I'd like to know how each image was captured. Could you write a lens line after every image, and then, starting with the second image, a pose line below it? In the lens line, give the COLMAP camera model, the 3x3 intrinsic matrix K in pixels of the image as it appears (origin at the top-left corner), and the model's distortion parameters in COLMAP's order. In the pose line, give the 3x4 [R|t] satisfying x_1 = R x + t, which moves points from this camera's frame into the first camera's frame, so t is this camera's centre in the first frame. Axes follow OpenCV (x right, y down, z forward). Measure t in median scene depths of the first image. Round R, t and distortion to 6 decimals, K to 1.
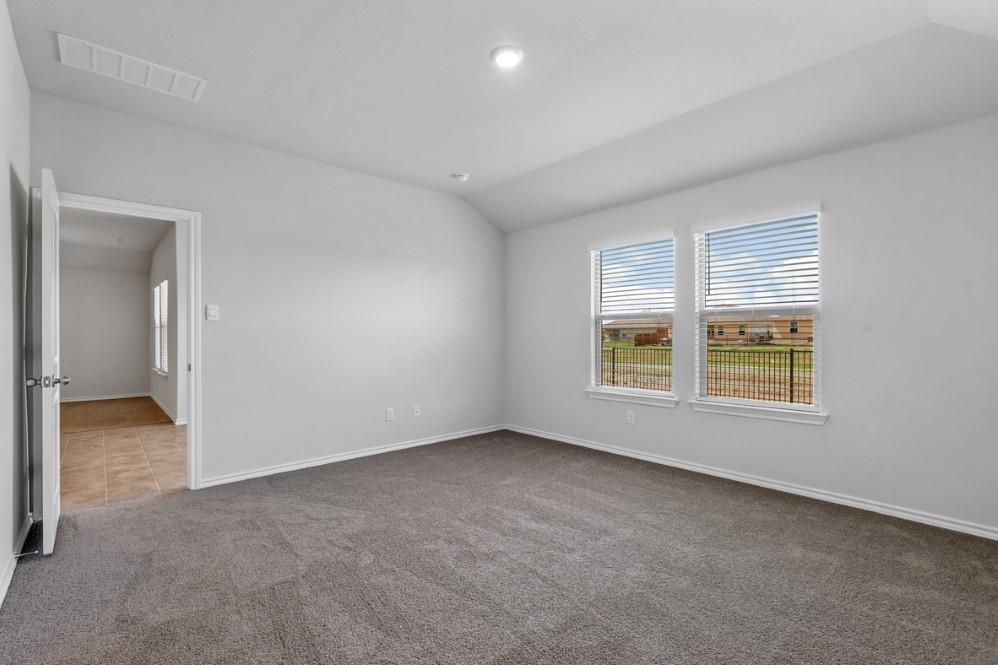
lens RADIAL K [[450.8, 0, 500.6], [0, 450.8, 337.0], [0, 0, 1]] dist [-0.004561, 0.002936]
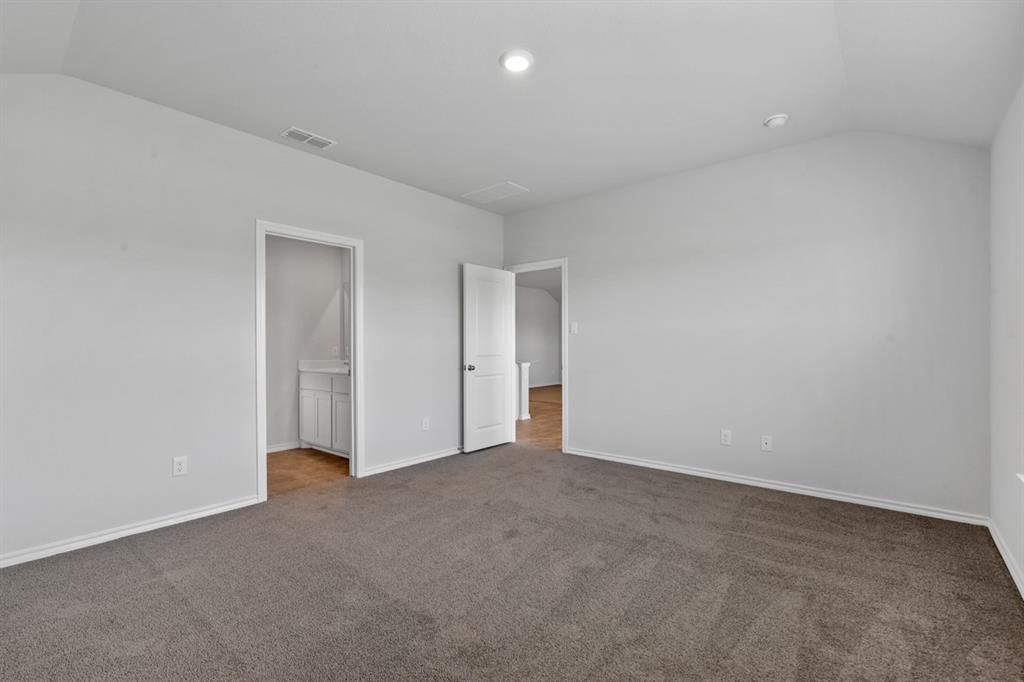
lens RADIAL K [[462.5, 0, 514.8], [0, 462.5, 346.8], [0, 0, 1]] dist [-0.004561, 0.002936]
pose [[0.146536, 0.009123, -0.989163, 0.830847], [-0.002561, 0.999958, 0.008843, -0.009915], [0.989202, 0.001237, 0.146553, 0.699619]]
